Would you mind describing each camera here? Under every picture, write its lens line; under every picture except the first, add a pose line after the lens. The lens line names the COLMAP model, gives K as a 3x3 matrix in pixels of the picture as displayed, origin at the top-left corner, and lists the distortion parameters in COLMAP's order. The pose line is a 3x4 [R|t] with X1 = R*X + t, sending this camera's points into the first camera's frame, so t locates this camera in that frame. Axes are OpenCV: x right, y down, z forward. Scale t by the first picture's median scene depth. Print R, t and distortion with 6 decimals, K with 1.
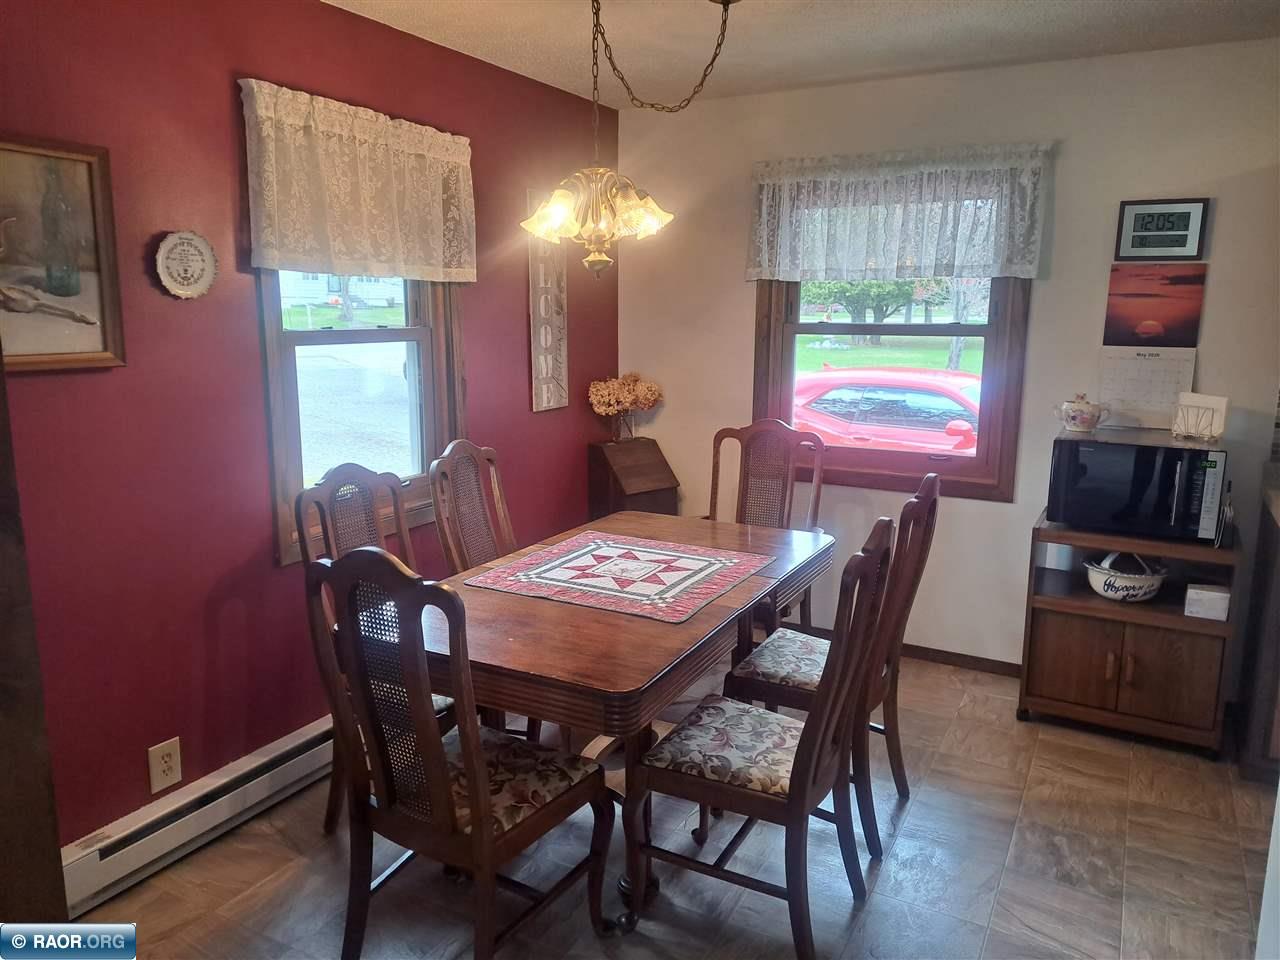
lens RADIAL K [[930.1, 0, 643.0], [0, 930.1, 471.5], [0, 0, 1]] dist [0.119772, -0.143908]
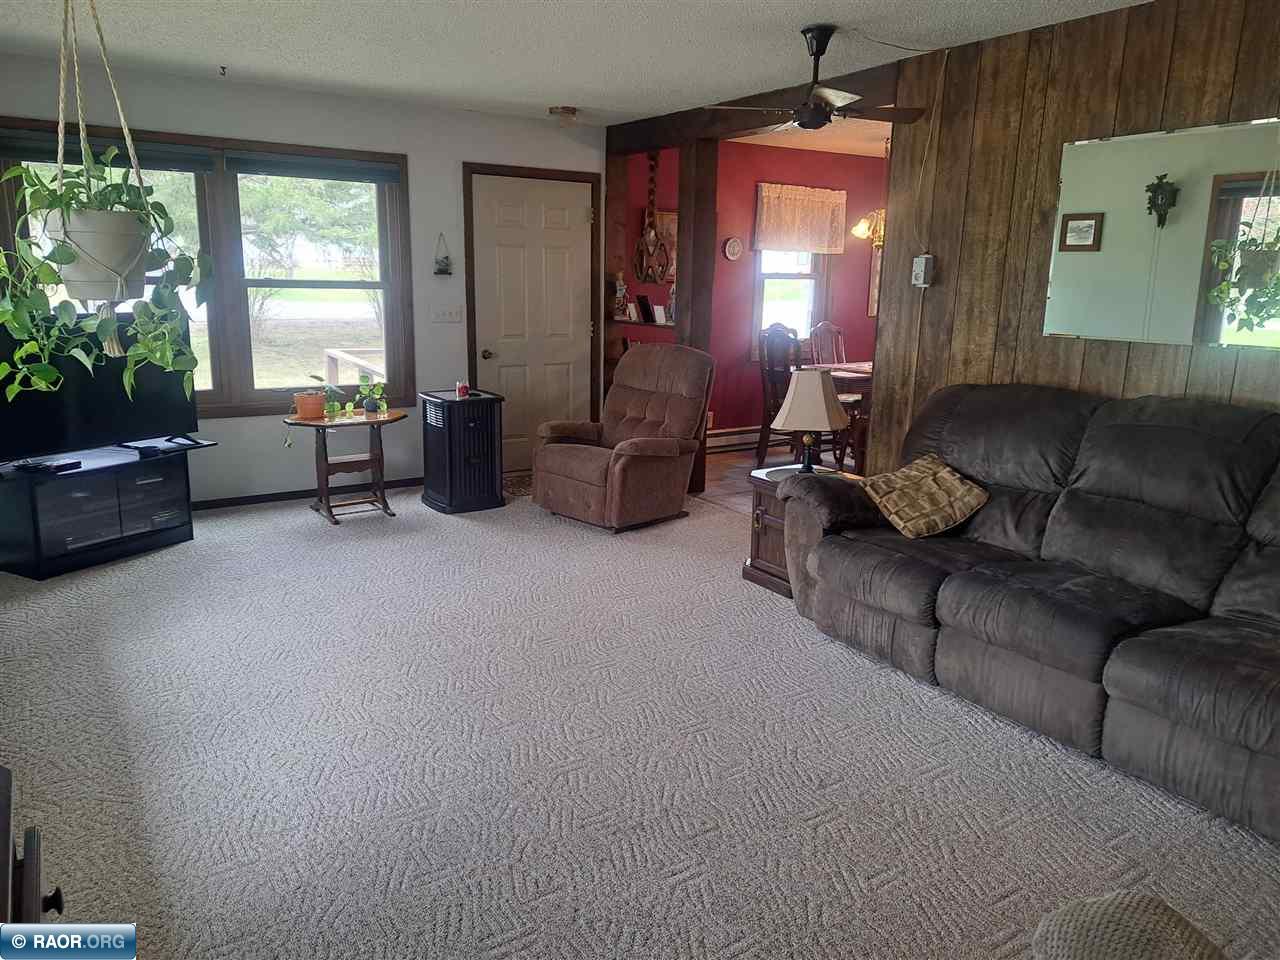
lens RADIAL K [[930.1, 0, 643.0], [0, 930.1, 471.5], [0, 0, 1]] dist [0.119772, -0.143908]
pose [[0.885353, 0.112719, -0.451049, 0.585119], [-0.097920, 0.993612, 0.056103, 0.295582], [0.454491, -0.005504, 0.890734, -1.527091]]
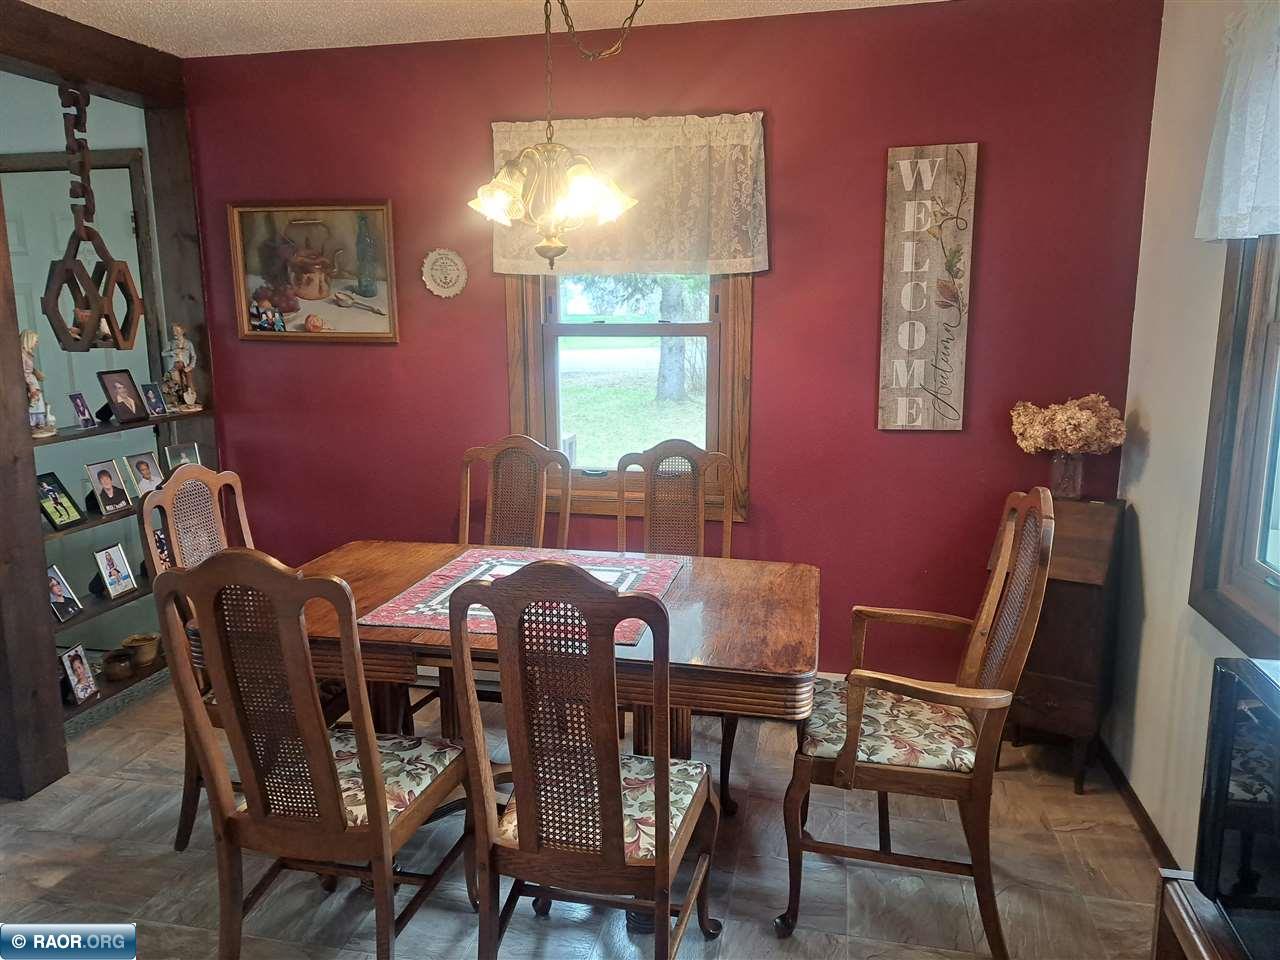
lens RADIAL K [[930.1, 0, 643.0], [0, 930.1, 471.5], [0, 0, 1]] dist [0.119772, -0.143908]
pose [[0.252604, 0.163568, -0.953644, 0.816067], [-0.161380, 0.978924, 0.125157, -0.130055], [0.954017, 0.122284, 0.273677, 0.798592]]
